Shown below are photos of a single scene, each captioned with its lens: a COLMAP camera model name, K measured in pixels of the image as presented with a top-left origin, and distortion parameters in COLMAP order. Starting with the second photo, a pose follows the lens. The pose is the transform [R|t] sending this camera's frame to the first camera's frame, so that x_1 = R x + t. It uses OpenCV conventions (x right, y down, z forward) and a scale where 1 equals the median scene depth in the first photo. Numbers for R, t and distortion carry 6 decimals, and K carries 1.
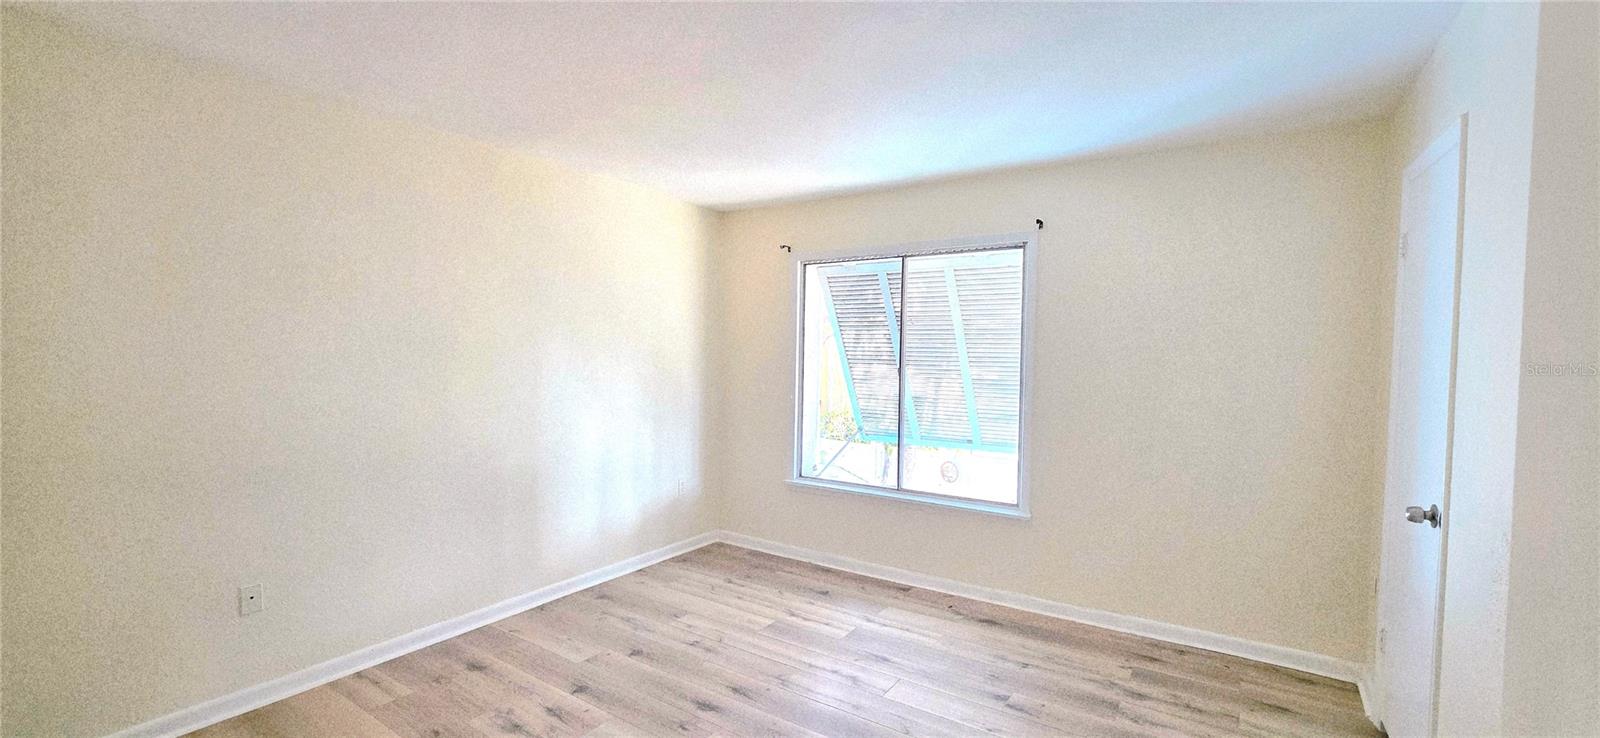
lens RADIAL K [[641.6, 0, 795.5], [0, 641.6, 374.8], [0, 0, 1]] dist [-0.000769, 0.000230]
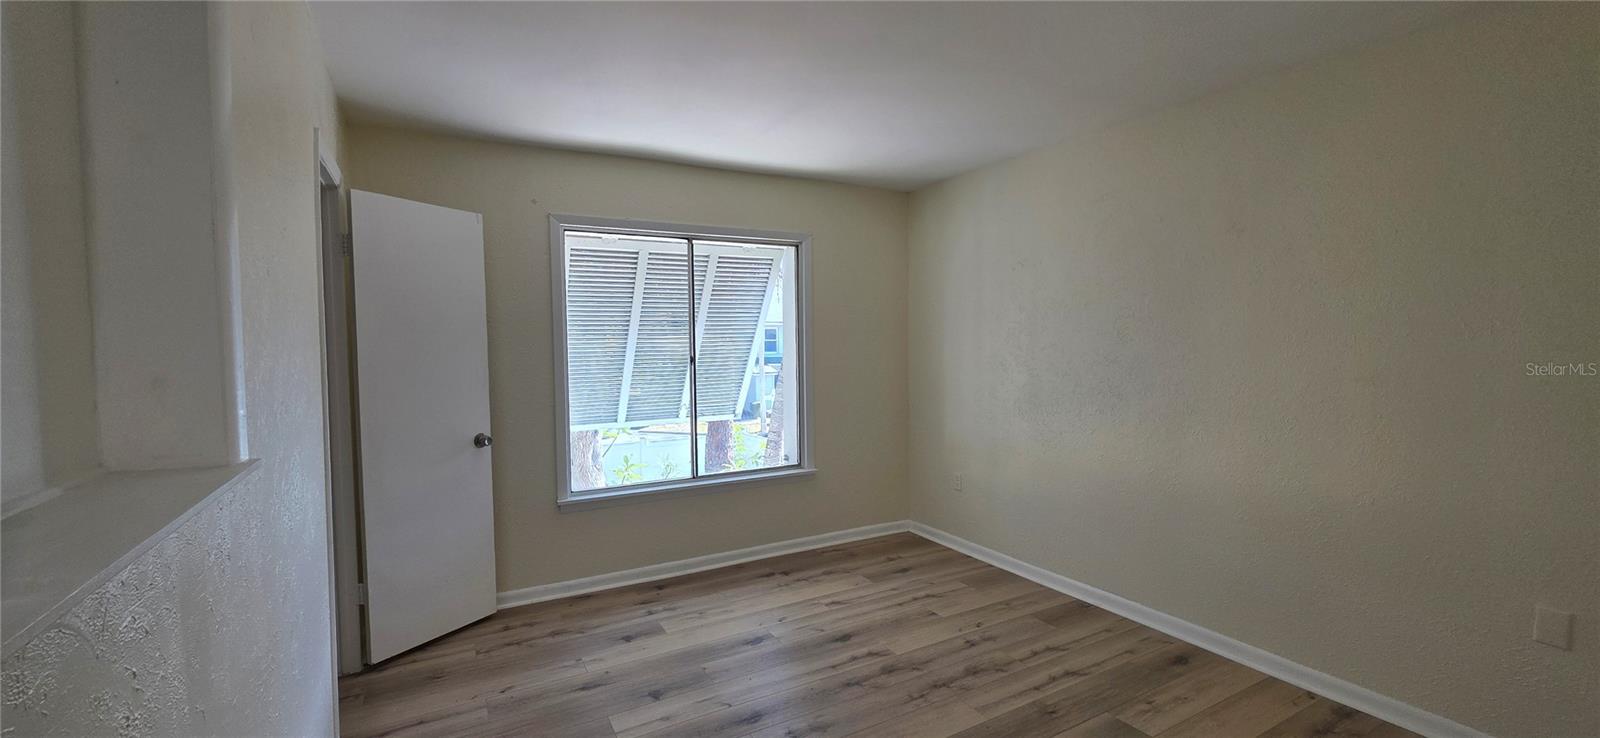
lens RADIAL K [[641.6, 0, 795.5], [0, 641.6, 374.8], [0, 0, 1]] dist [-0.000769, 0.000230]
pose [[0.469779, -0.067497, 0.880200, -0.621860], [0.051796, 0.997462, 0.048845, -0.017656], [-0.881263, 0.022644, 0.472083, 0.407069]]
